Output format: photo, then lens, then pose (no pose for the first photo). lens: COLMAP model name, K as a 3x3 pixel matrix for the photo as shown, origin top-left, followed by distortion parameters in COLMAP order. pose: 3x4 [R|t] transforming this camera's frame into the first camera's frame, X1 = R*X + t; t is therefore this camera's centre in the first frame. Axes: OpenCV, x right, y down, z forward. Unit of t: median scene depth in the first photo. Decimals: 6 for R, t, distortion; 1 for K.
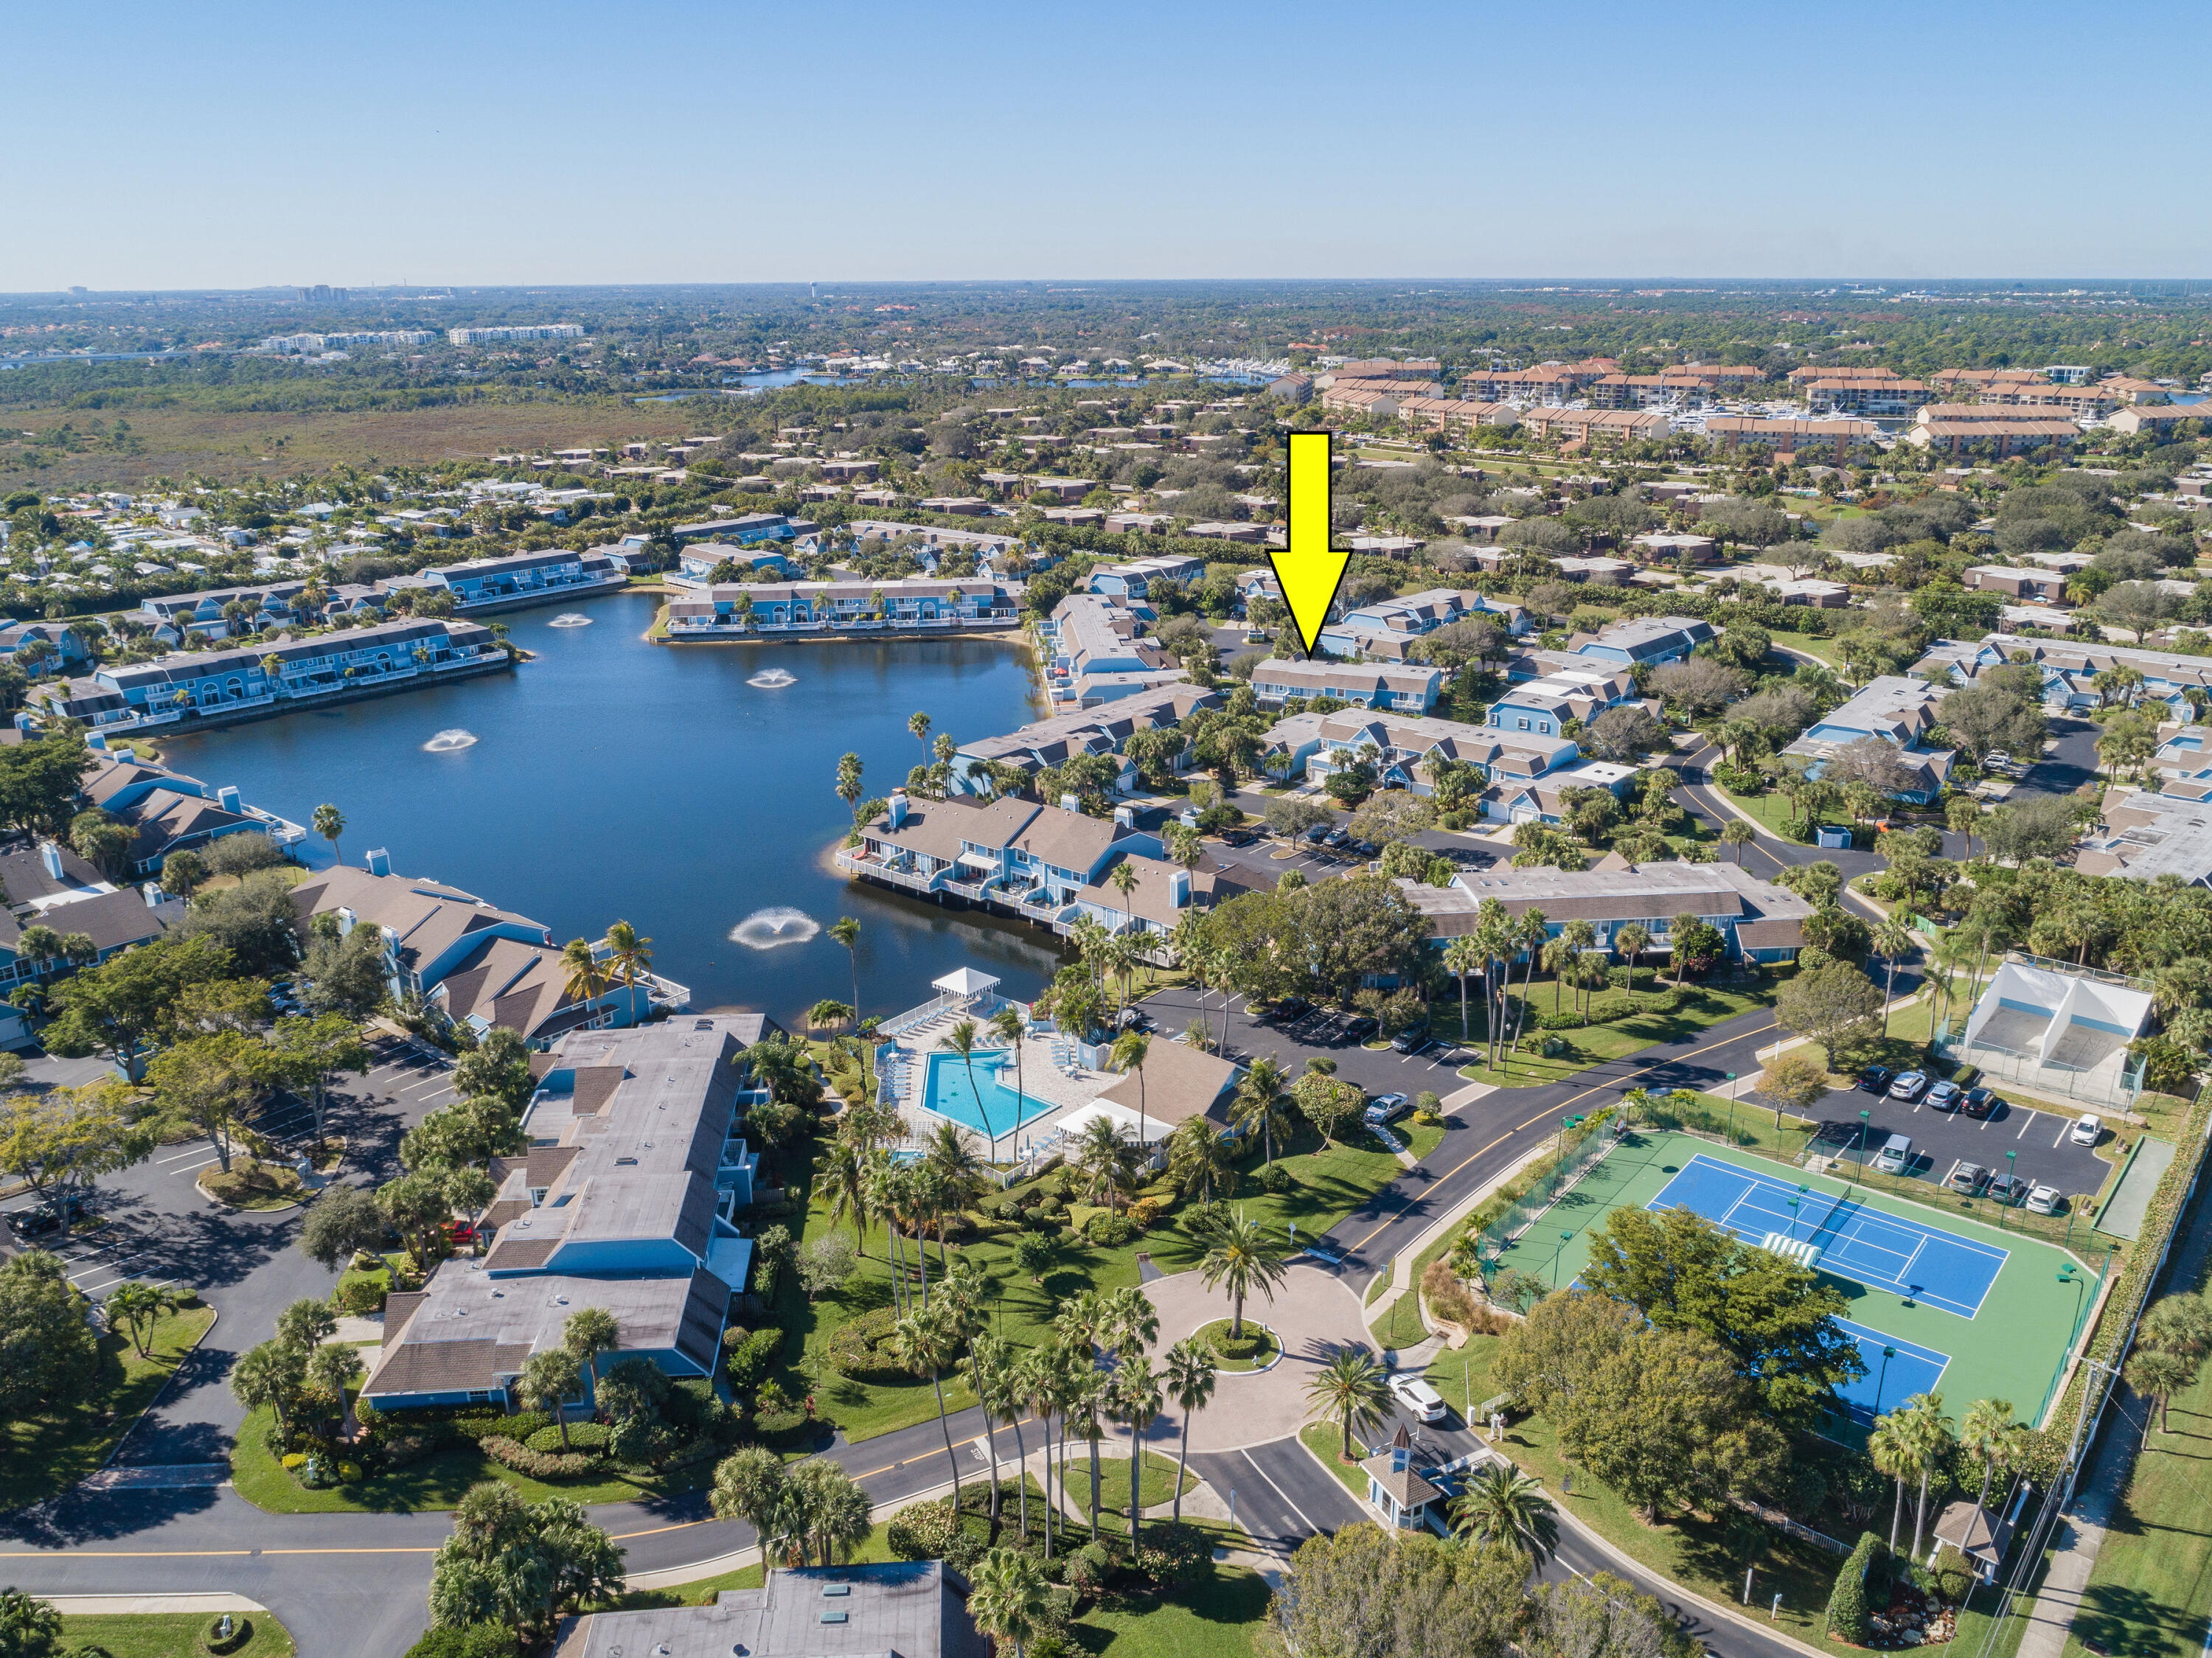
lens RADIAL K [[1666.5, 0, 1106.0], [0, 1666.5, 829.0], [0, 0, 1]] dist [-0.025547, 0.005486]
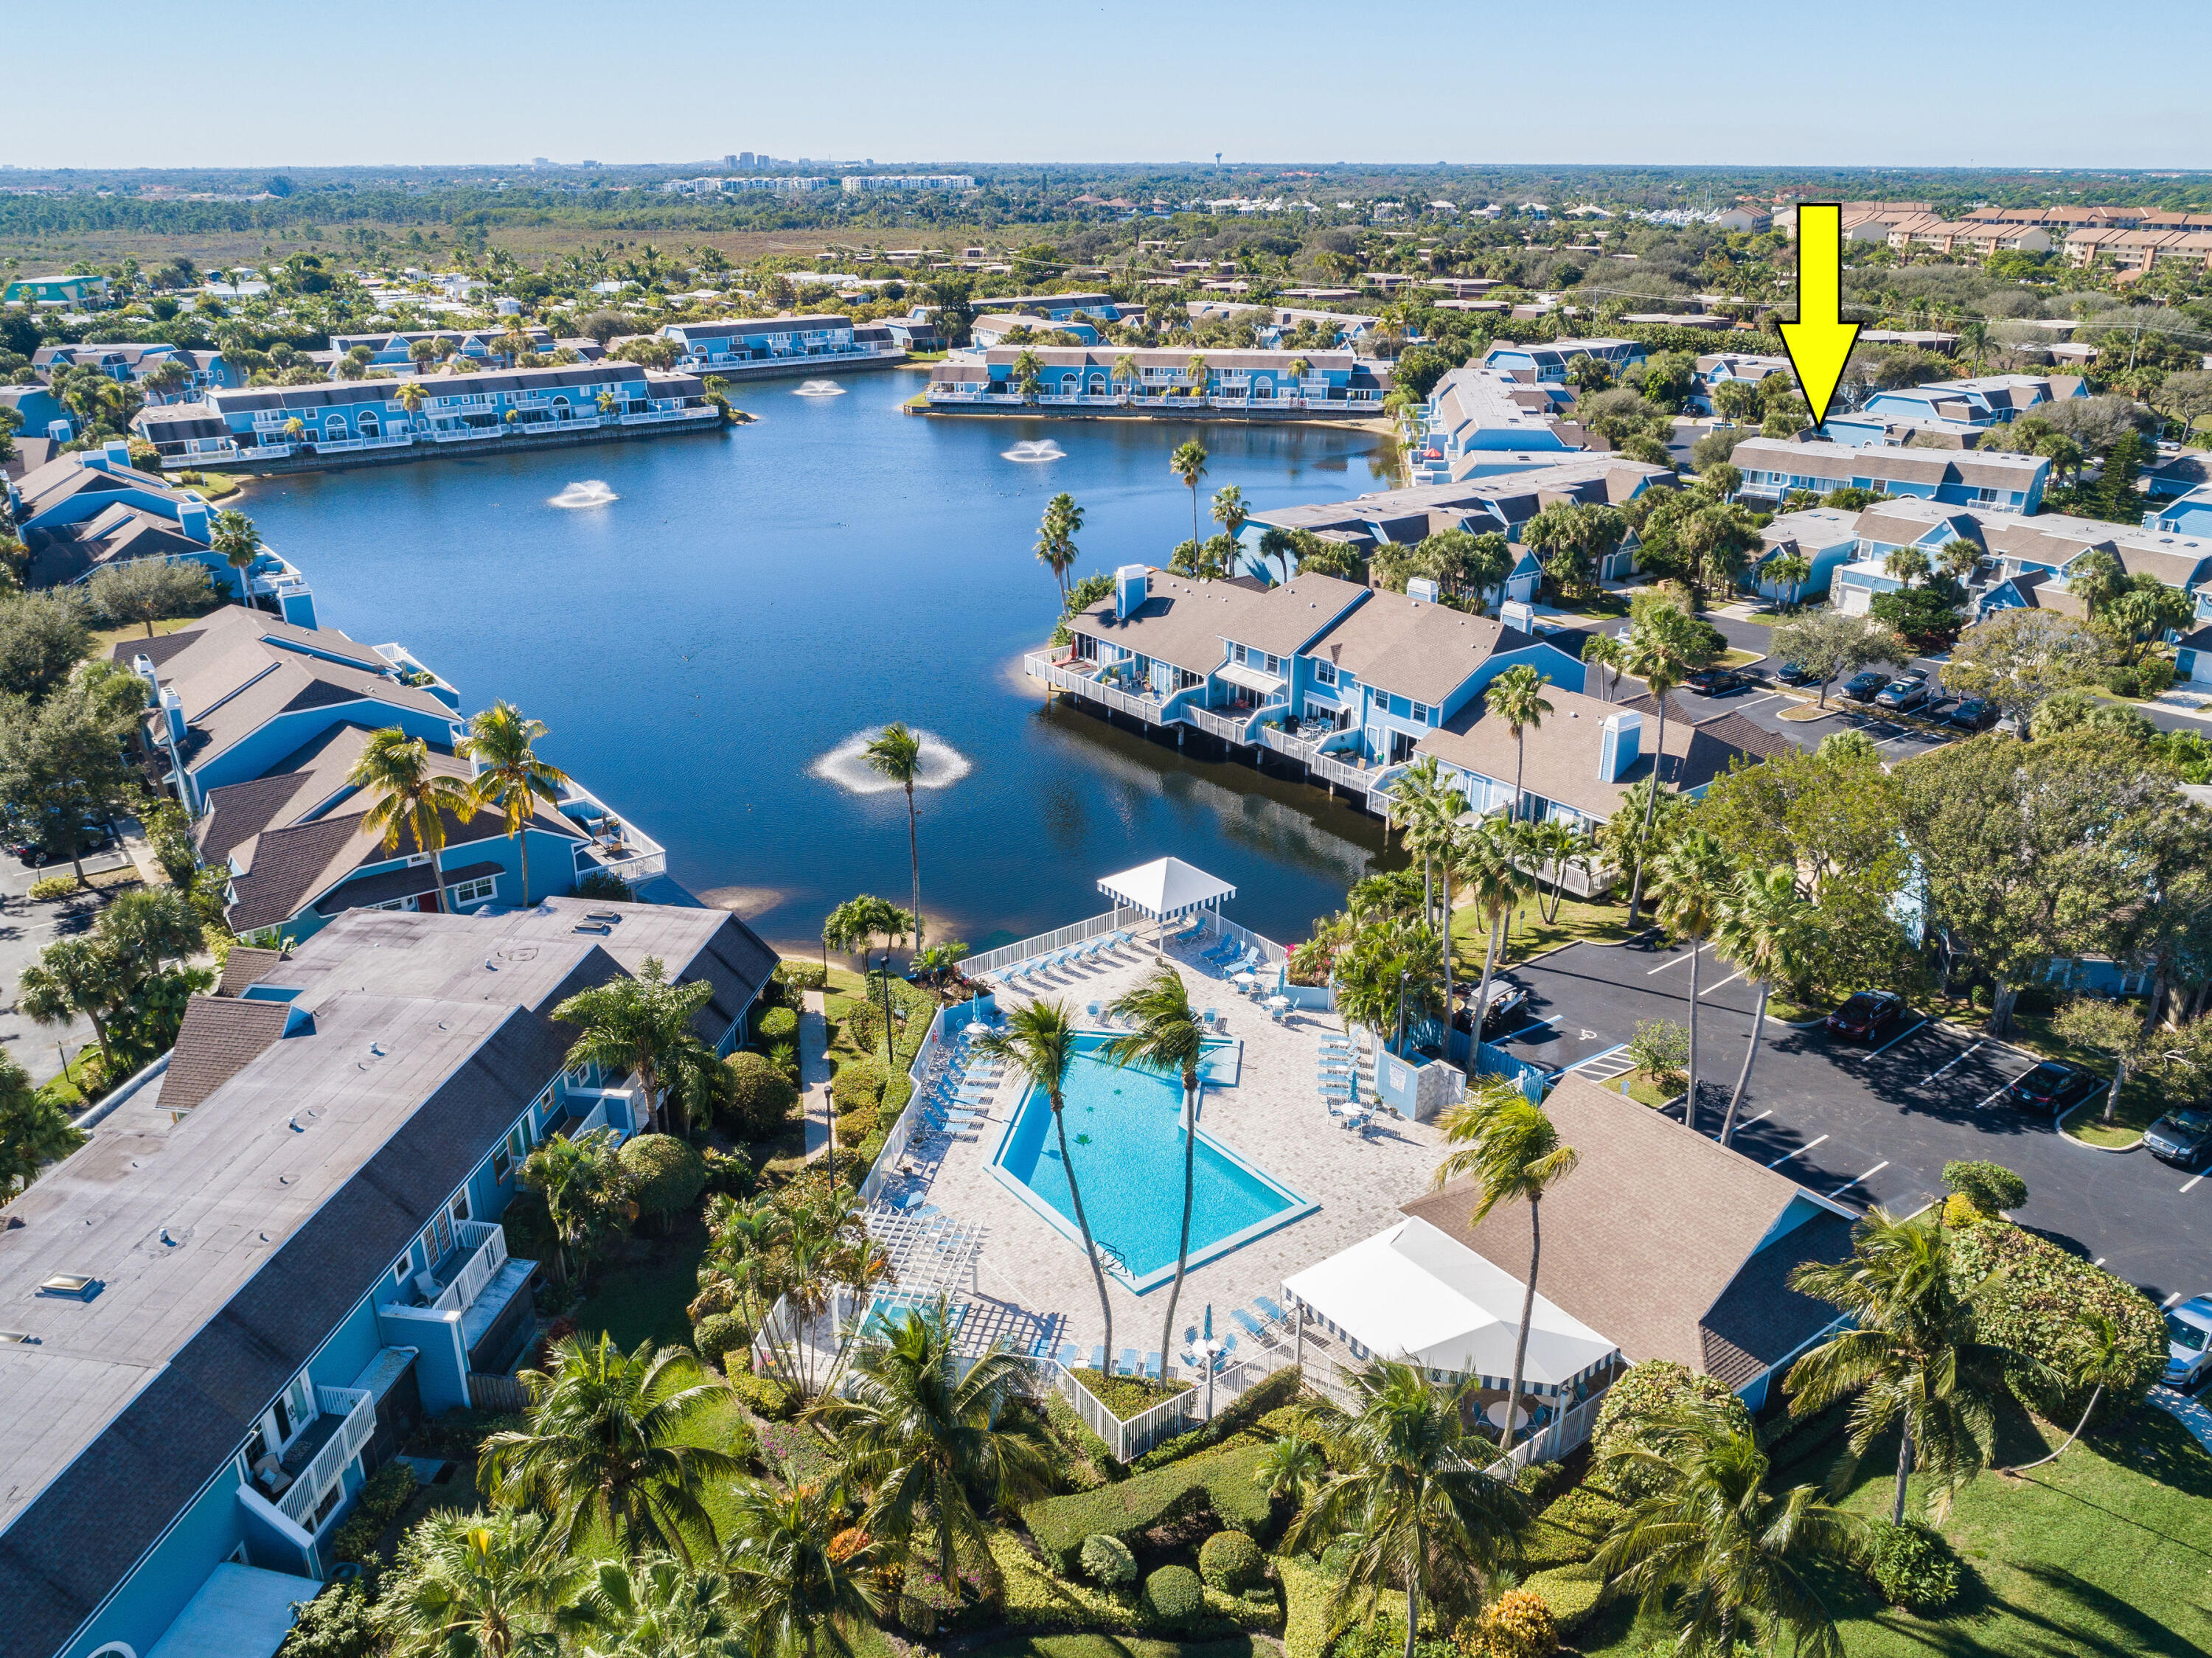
lens RADIAL K [[1666.5, 0, 1106.0], [0, 1666.5, 829.0], [0, 0, 1]] dist [-0.025547, 0.005486]
pose [[0.973471, 0.091824, -0.209579, -0.000144], [-0.078742, 0.994438, 0.069952, 0.031510], [0.214836, -0.051594, 0.975286, 0.389036]]
